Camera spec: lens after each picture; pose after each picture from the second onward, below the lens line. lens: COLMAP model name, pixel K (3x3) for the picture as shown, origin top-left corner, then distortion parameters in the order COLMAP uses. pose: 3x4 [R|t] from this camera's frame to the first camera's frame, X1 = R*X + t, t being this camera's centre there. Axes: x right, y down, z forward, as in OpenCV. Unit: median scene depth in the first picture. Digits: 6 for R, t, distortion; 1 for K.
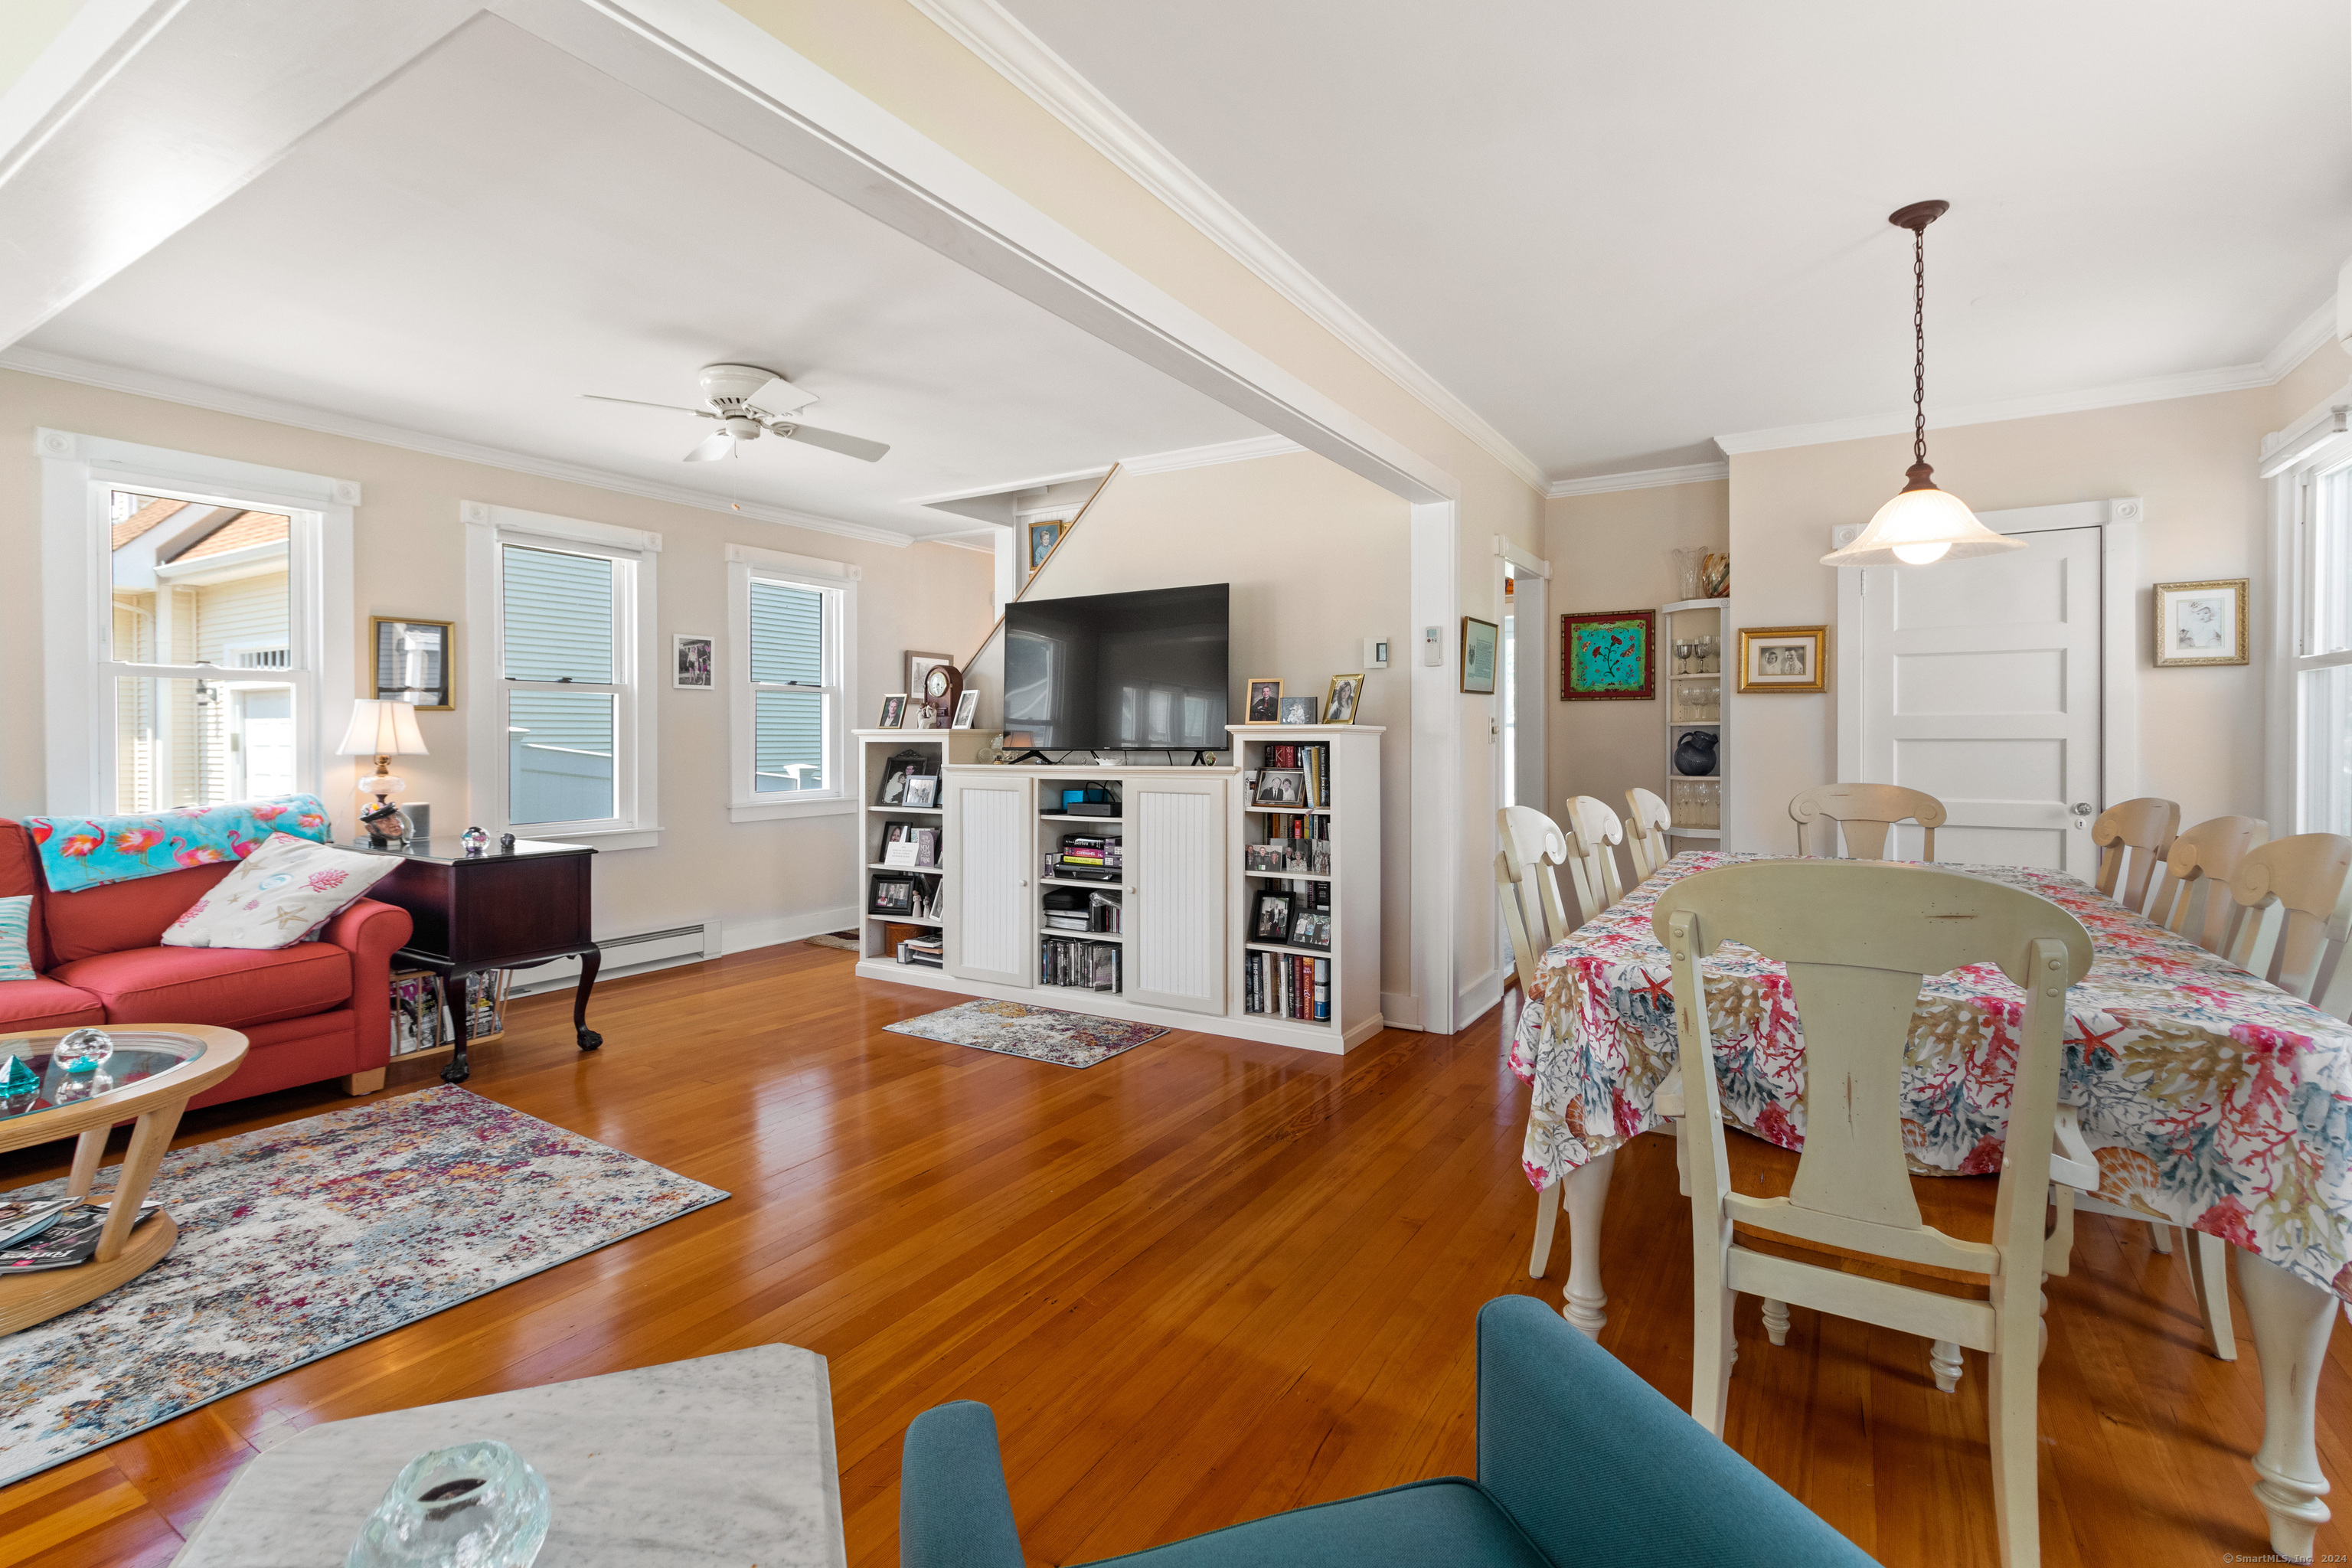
lens RADIAL K [[1082.5, 0, 1177.1], [0, 1082.5, 744.9], [0, 0, 1]] dist [0.004370, -0.000741]
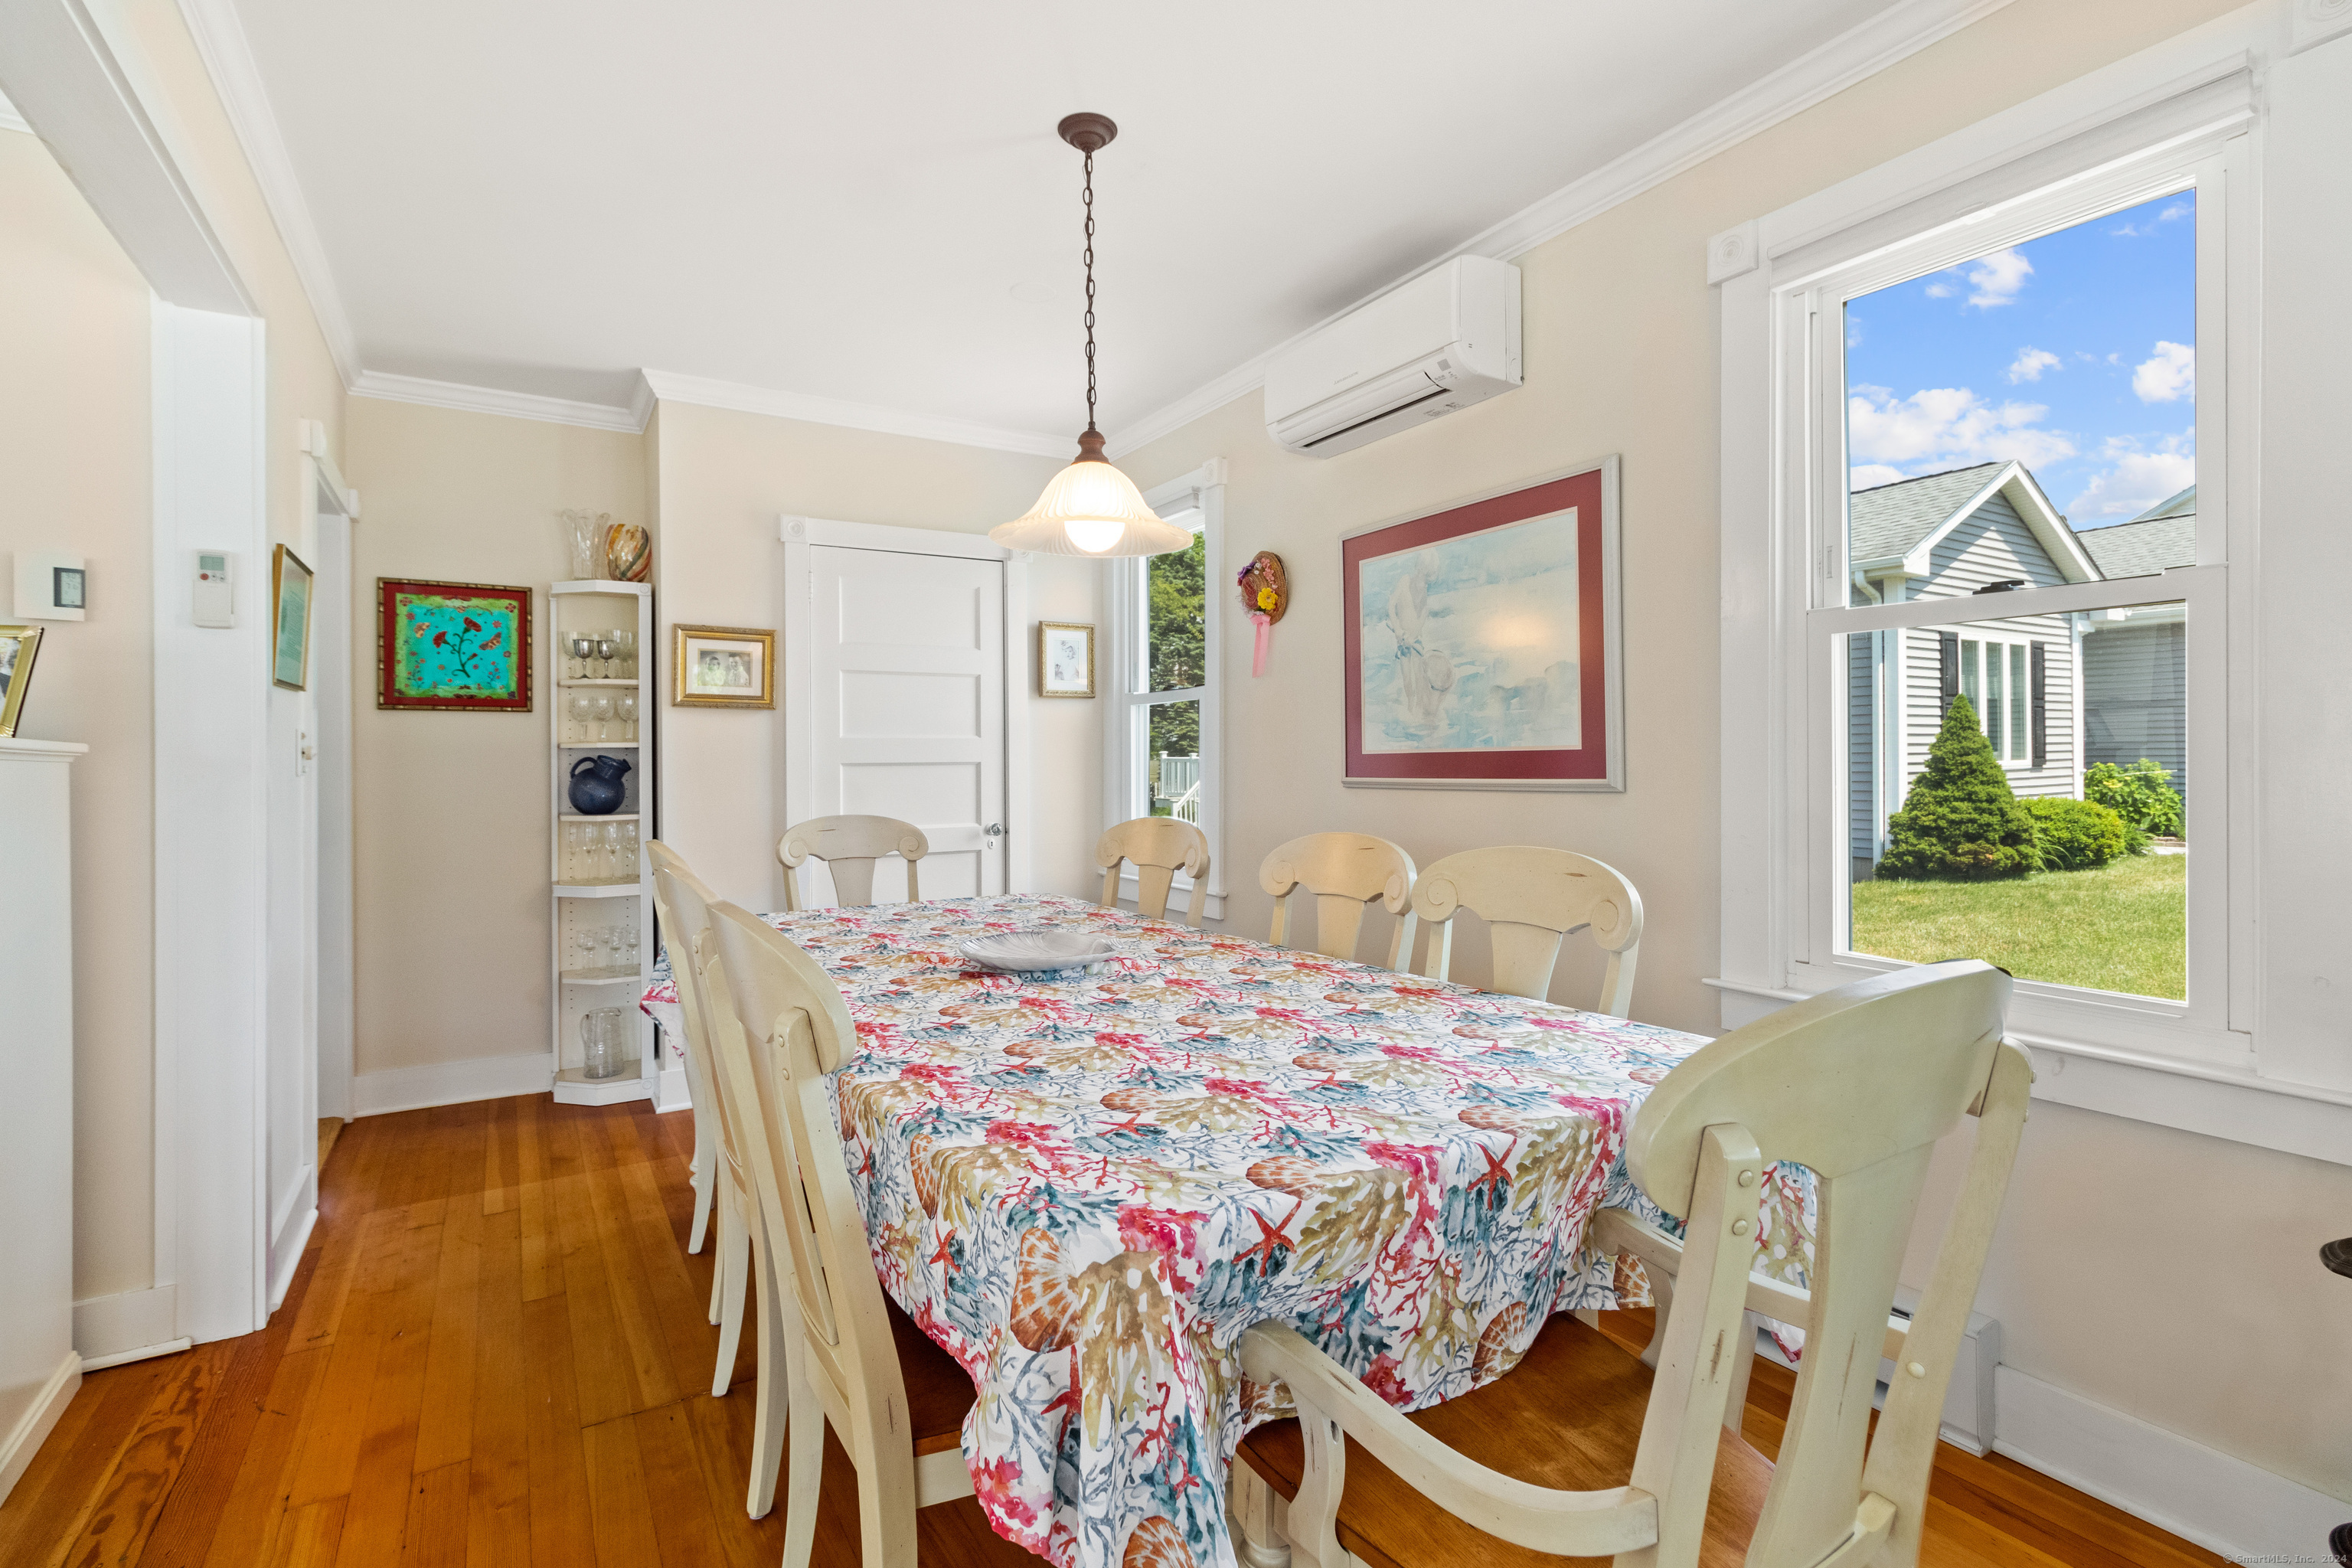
lens RADIAL K [[1086.3, 0, 1167.3], [0, 1086.3, 766.8], [0, 0, 1]] dist [0.004206, 0.000580]
pose [[0.453551, -0.009218, 0.891183, -0.024412], [0.013722, 0.999900, 0.003359, -0.002551], [-0.891125, 0.010705, 0.453632, 0.434777]]
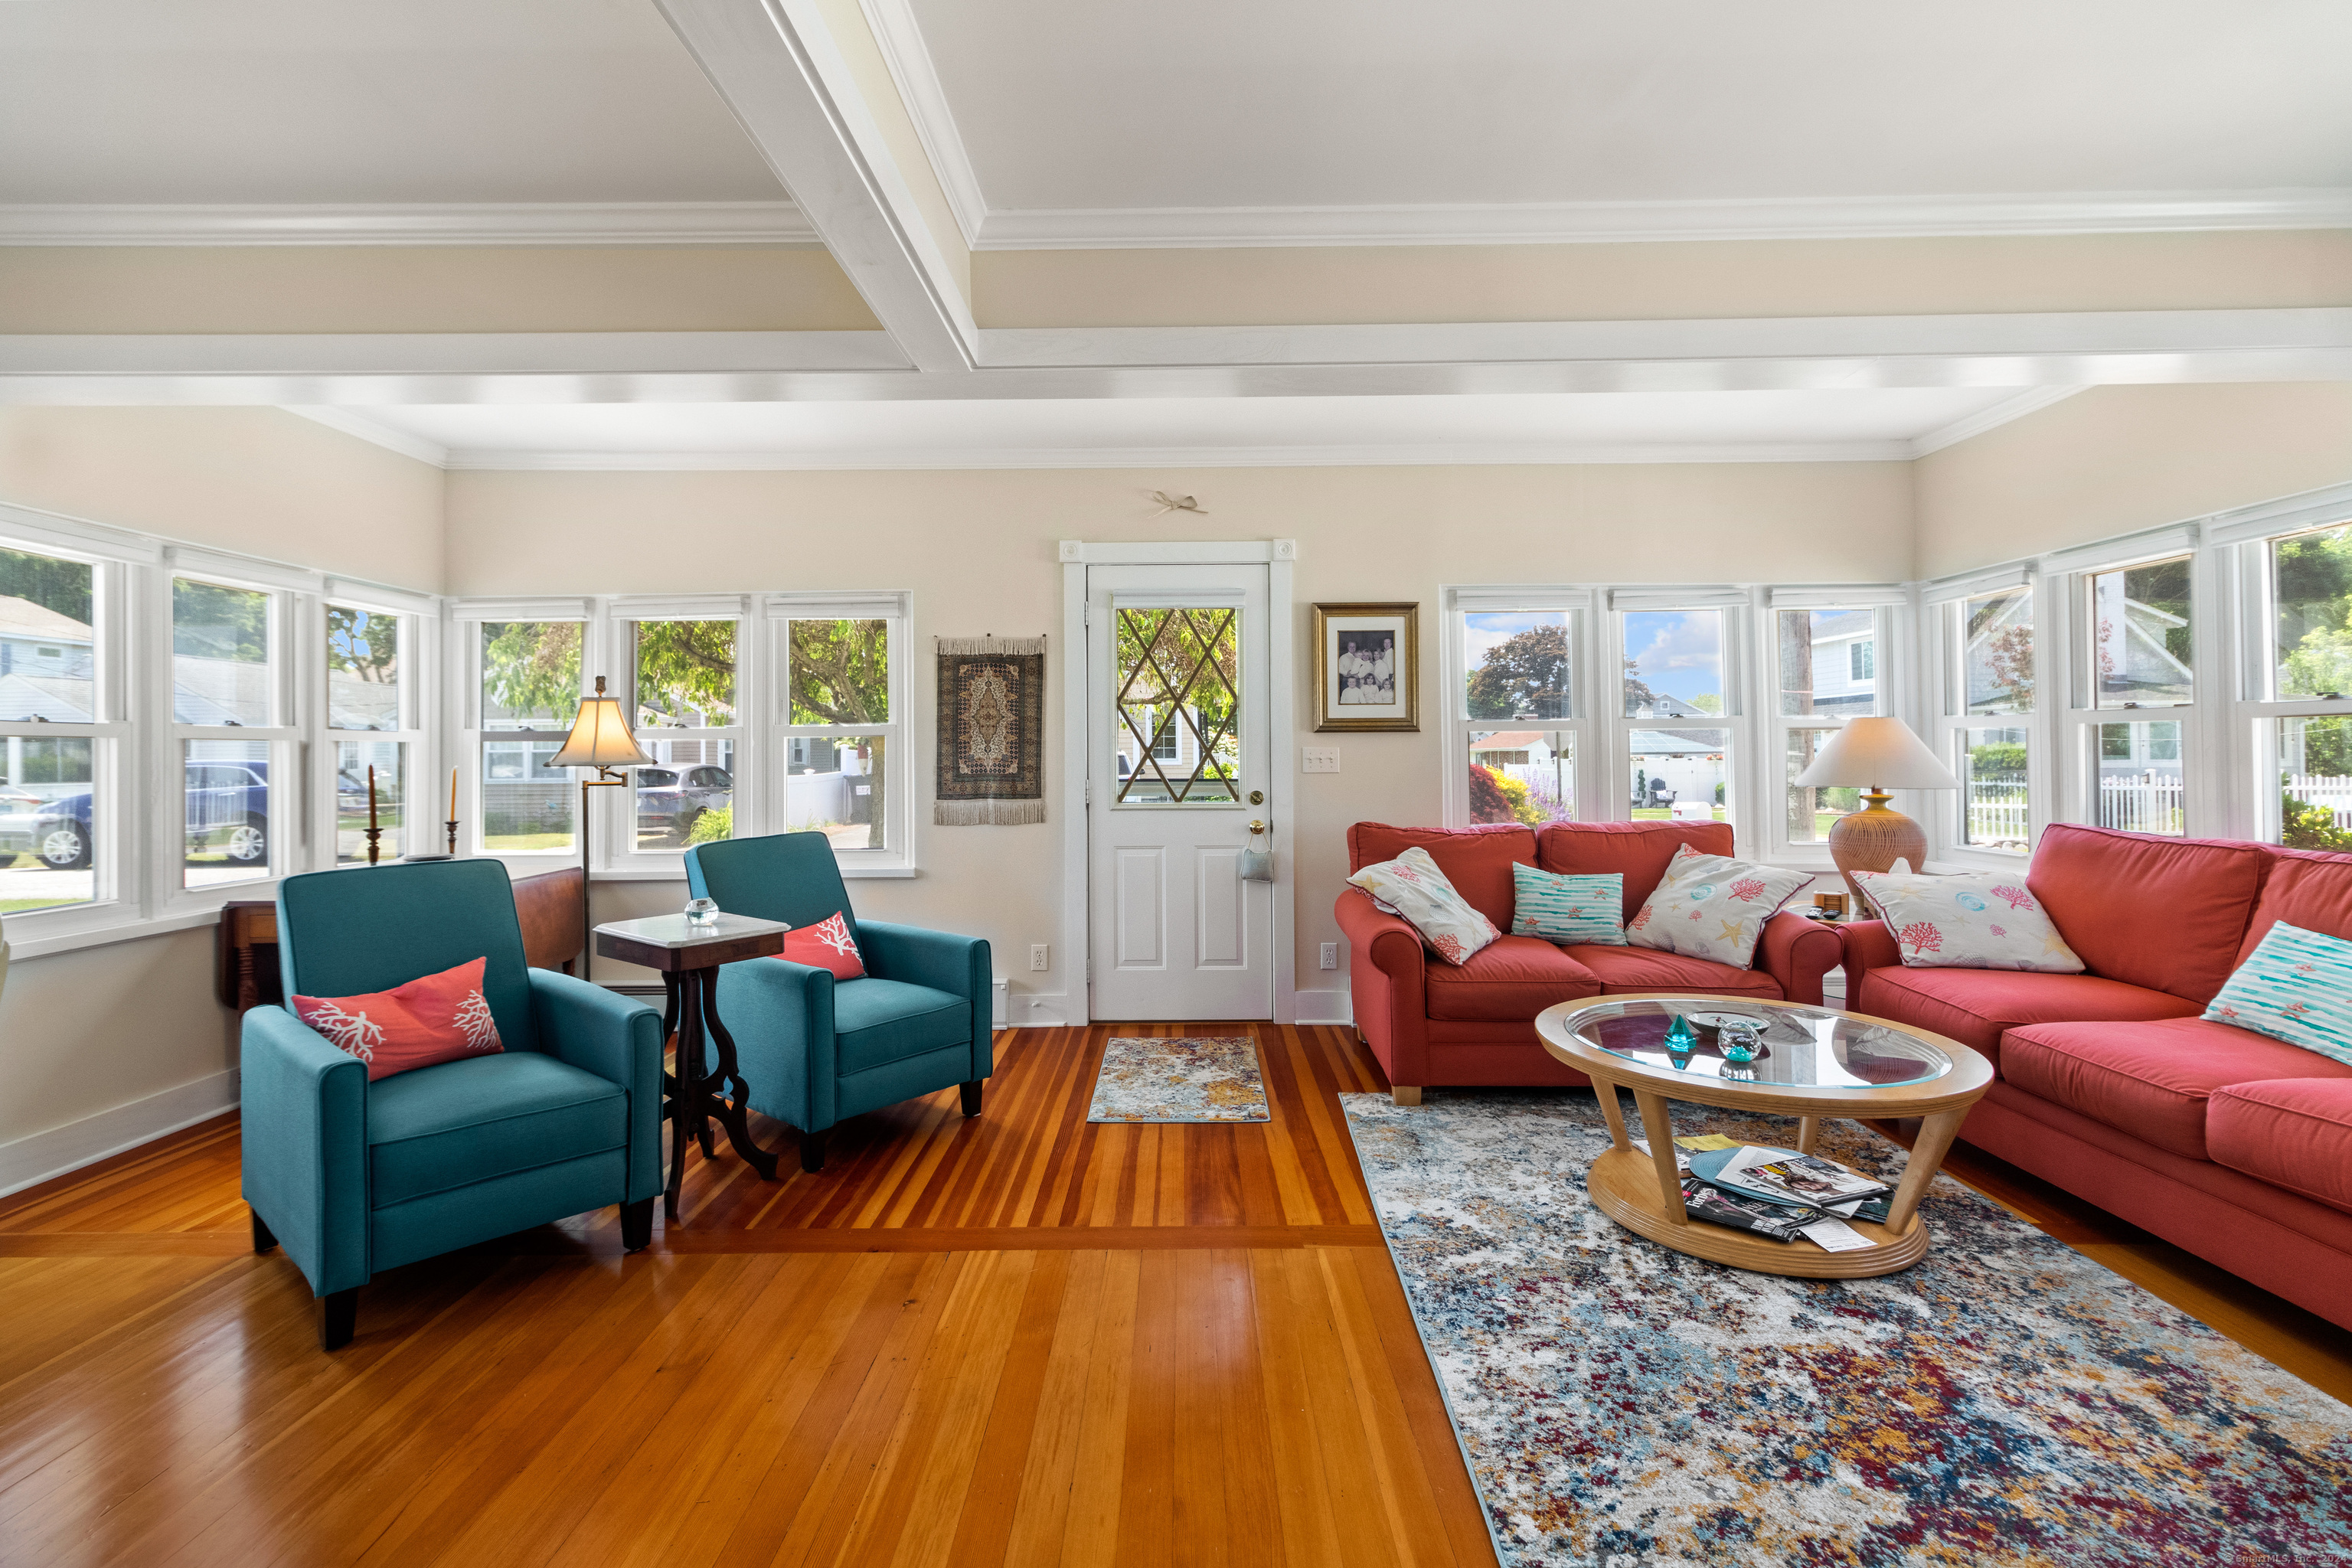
lens RADIAL K [[1082.5, 0, 1177.1], [0, 1082.5, 744.9], [0, 0, 1]] dist [0.004370, -0.000741]
pose [[-0.852685, 0.005160, -0.522400, 0.017764], [0.007882, 0.999964, -0.002989, -0.008772], [0.522366, -0.006666, -0.852695, 1.075787]]
